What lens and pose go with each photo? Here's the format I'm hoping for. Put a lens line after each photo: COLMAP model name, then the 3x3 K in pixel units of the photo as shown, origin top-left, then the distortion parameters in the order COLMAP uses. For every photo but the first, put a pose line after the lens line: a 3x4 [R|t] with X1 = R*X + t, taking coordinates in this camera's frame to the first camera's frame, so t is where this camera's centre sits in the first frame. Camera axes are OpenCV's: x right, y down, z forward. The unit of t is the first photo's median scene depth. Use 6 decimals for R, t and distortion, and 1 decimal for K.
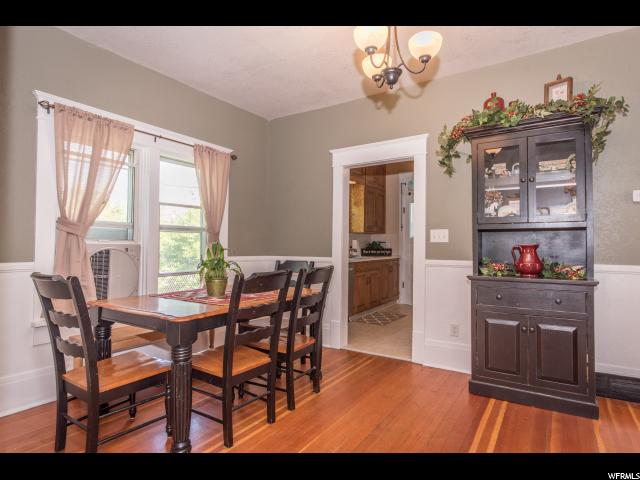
lens RADIAL K [[361.8, 0, 320.1], [0, 361.8, 240.2], [0, 0, 1]] dist [-0.001662, 0.000509]
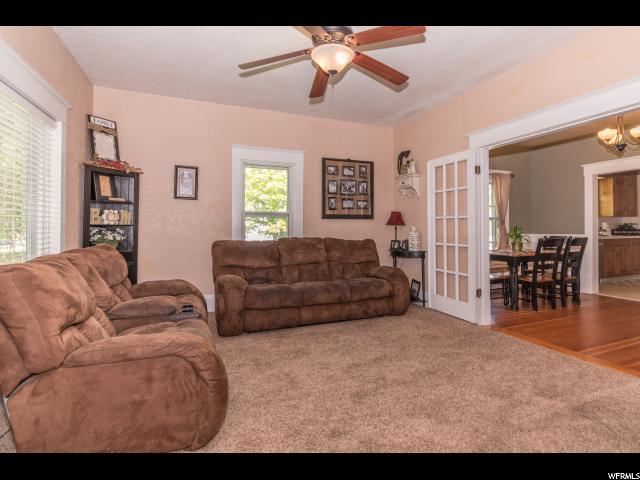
lens RADIAL K [[333.4, 0, 349.5], [0, 333.4, 223.5], [0, 0, 1]] dist [0.004935, 0.001343]
pose [[0.845325, -0.018830, -0.533921, -0.050026], [0.018673, 0.999809, -0.005696, -0.010519], [0.533927, -0.005155, 0.845515, -0.711374]]
